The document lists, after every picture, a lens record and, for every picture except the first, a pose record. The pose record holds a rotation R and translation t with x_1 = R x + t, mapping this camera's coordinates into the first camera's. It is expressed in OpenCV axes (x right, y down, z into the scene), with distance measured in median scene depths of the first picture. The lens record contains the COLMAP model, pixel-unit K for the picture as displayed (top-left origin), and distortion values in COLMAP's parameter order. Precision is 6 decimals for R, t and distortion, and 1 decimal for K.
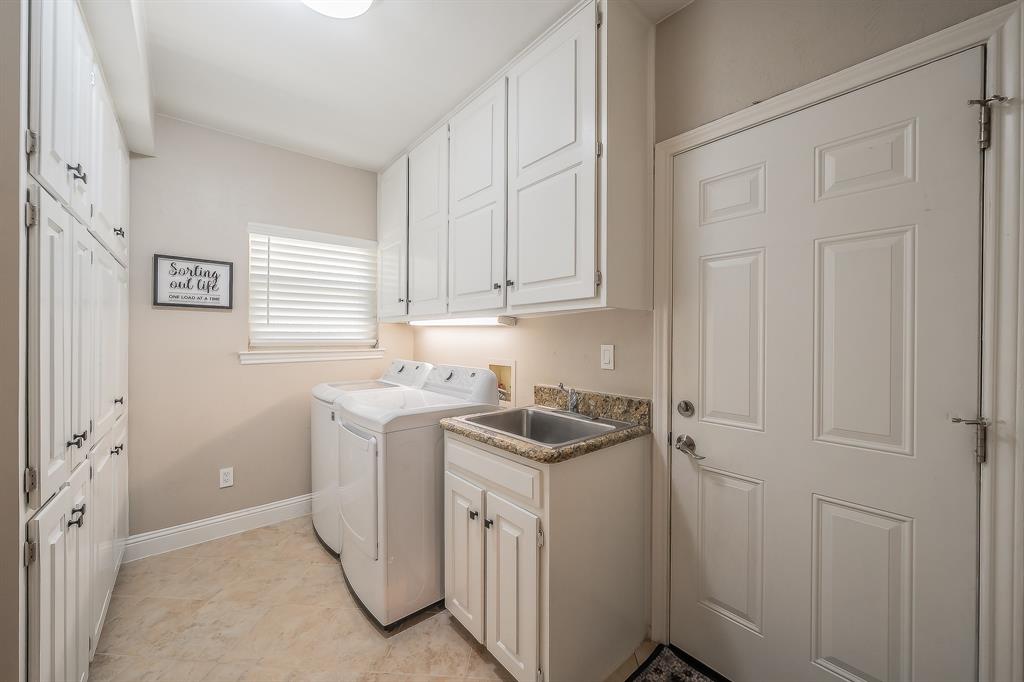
lens RADIAL K [[389.5, 0, 512.3], [0, 389.5, 336.7], [0, 0, 1]] dist [-0.001304, -0.000082]
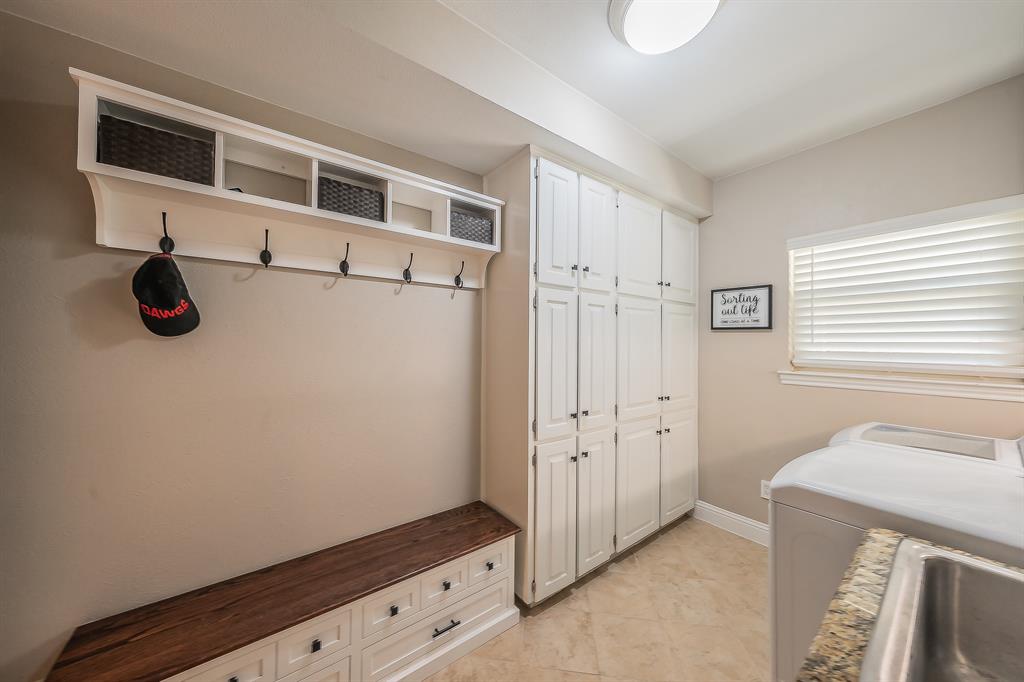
lens RADIAL K [[342.5, 0, 508.0], [0, 342.5, 340.5], [0, 0, 1]] dist [0.001173, 0.000023]
pose [[-0.055310, -0.008169, -0.998436, 0.244826], [-0.011659, 0.999904, -0.007535, -0.027655], [0.998401, 0.011224, -0.055400, 0.376822]]
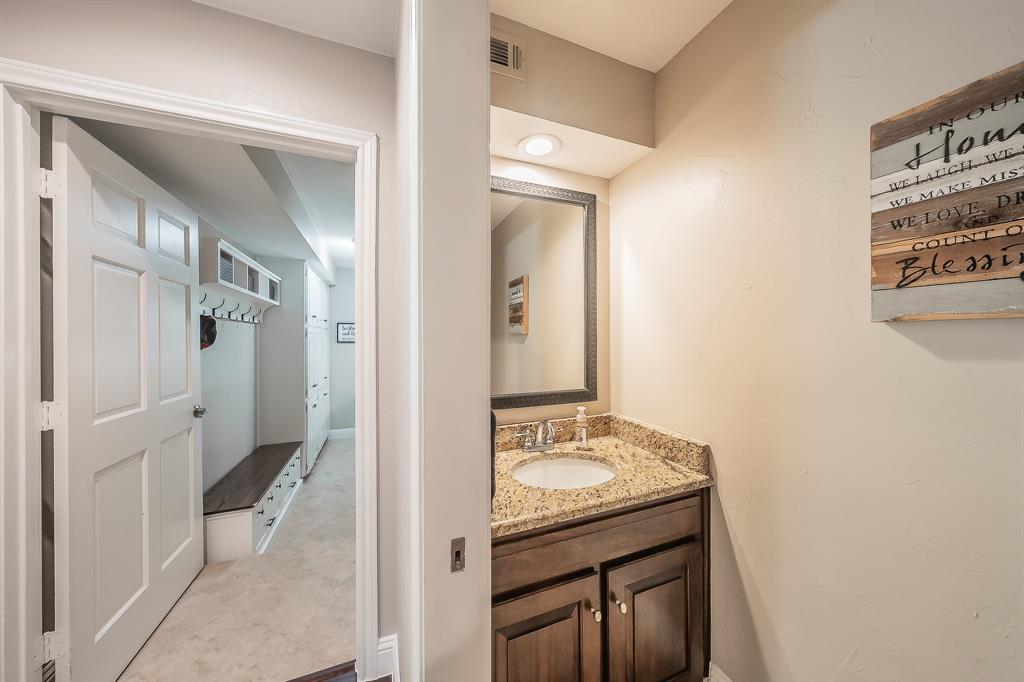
lens RADIAL K [[342.5, 0, 511.2], [0, 342.5, 340.7], [0, 0, 1]] dist [0.001173, 0.000023]
pose [[0.948333, -0.009428, -0.317137, 0.886928], [0.009330, 0.999955, -0.001828, -0.074538], [0.317140, -0.001225, 0.948378, -0.785494]]
